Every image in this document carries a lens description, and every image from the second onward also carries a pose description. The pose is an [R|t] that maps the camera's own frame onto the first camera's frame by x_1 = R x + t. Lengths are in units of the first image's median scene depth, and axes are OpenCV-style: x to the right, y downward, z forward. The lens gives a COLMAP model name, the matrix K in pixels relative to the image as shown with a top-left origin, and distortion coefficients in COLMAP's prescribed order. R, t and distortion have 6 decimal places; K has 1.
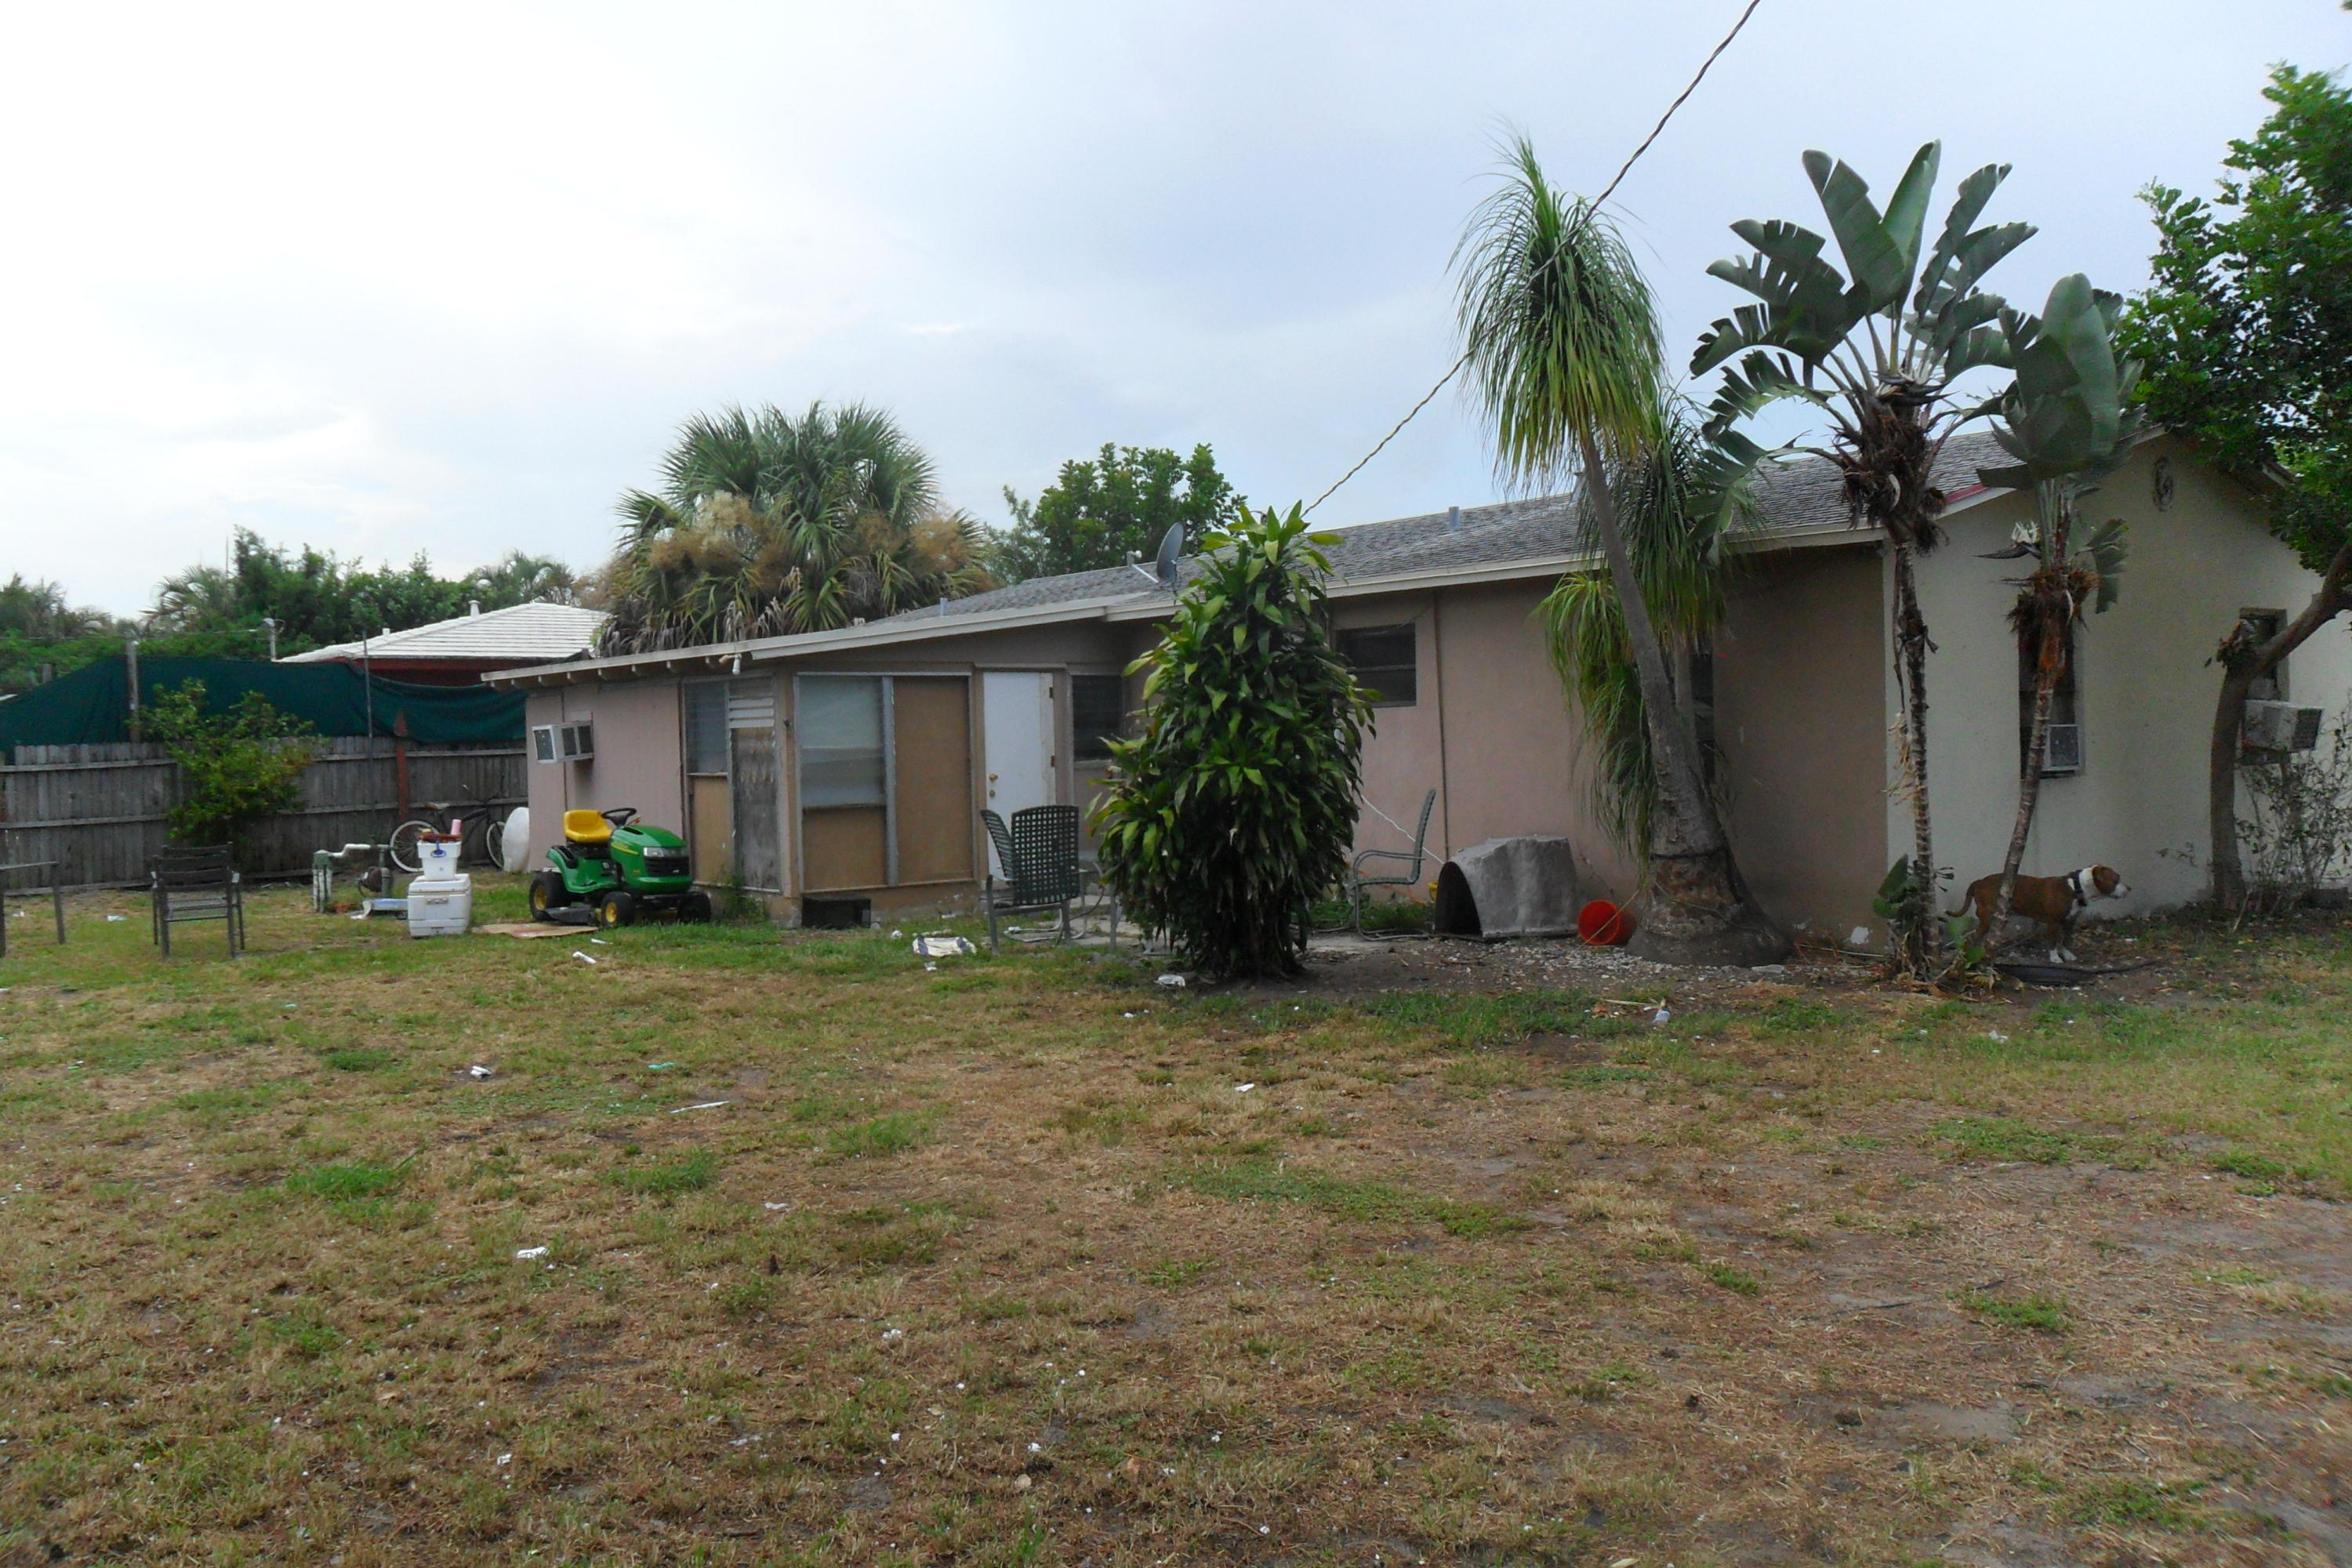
lens RADIAL K [[1895.5, 0, 1197.0], [0, 1895.5, 781.3], [0, 0, 1]] dist [-0.032806, 0.007720]
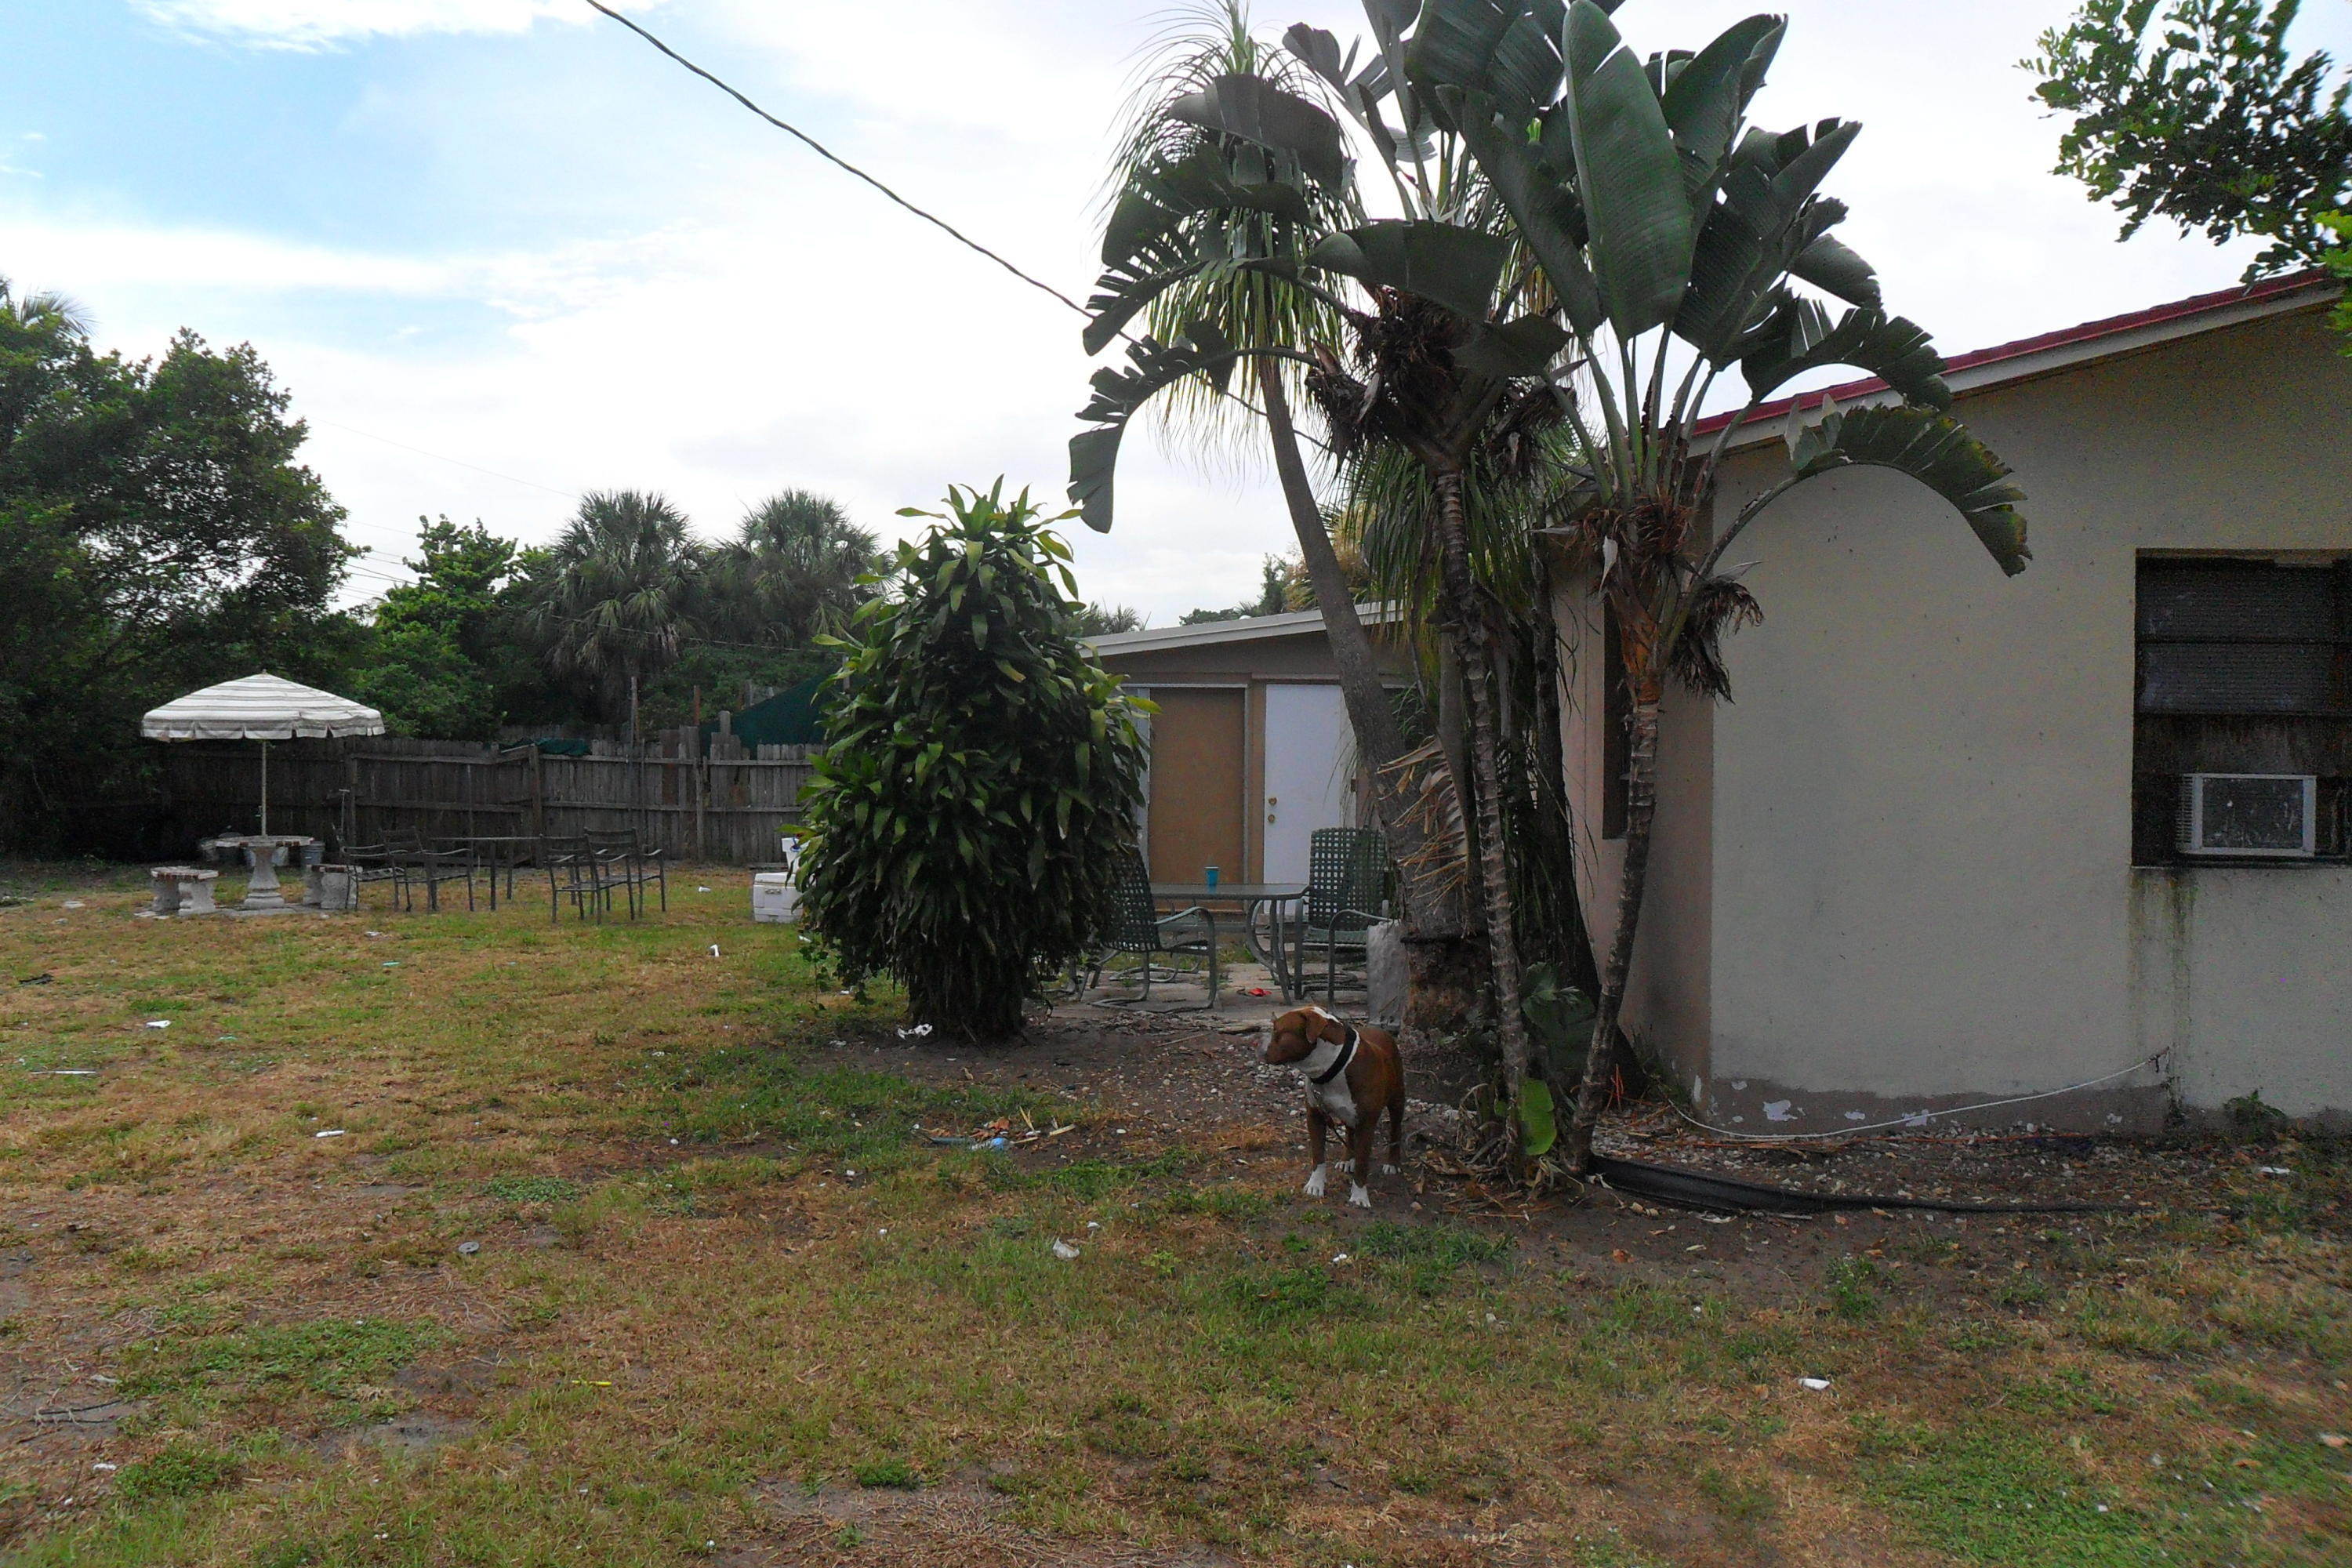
lens RADIAL K [[1895.5, 0, 1197.0], [0, 1895.5, 781.3], [0, 0, 1]] dist [-0.032806, 0.007720]
pose [[0.768744, 0.033835, -0.638662, 0.640225], [-0.039916, 0.999191, 0.004888, -0.020733], [0.638310, 0.021735, 0.769472, 0.407554]]
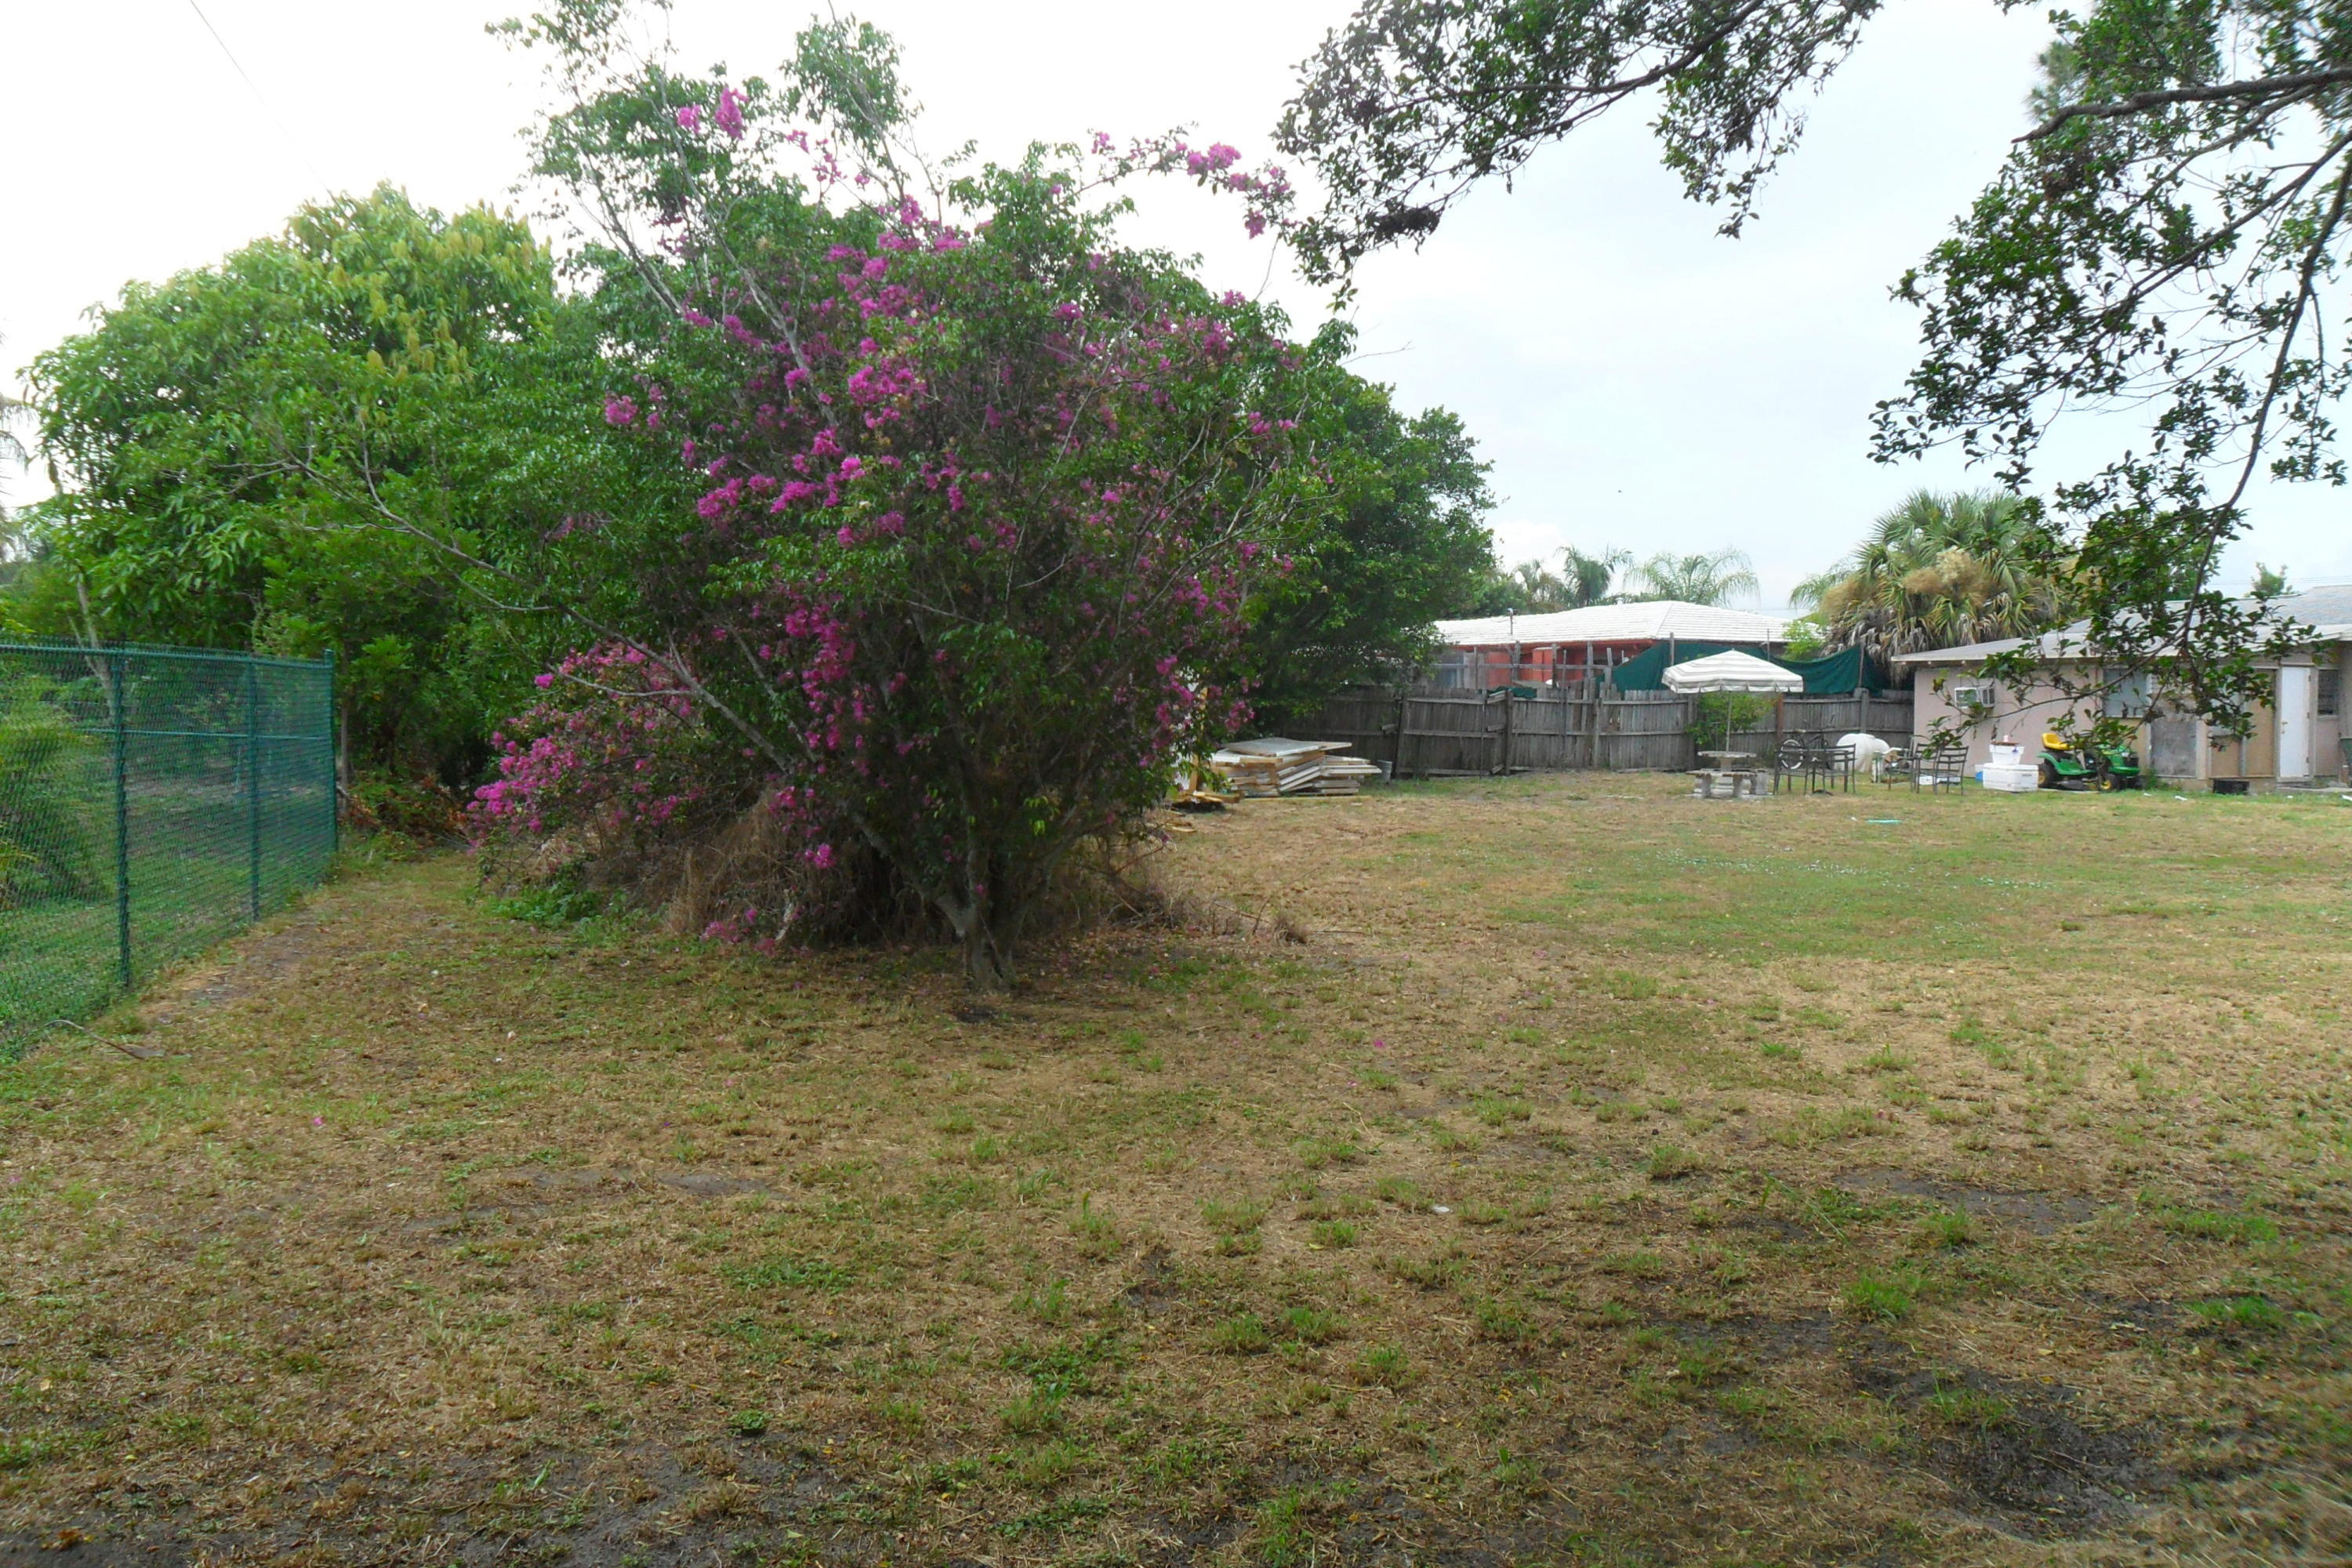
lens RADIAL K [[1915.6, 0, 1196.7], [0, 1915.6, 770.7], [0, 0, 1]] dist [-0.050474, 0.076939]
pose [[0.980170, 0.034471, -0.195138, -1.155018], [-0.031343, 0.999326, 0.019098, 0.063776], [0.195664, -0.012603, 0.980590, -1.547740]]
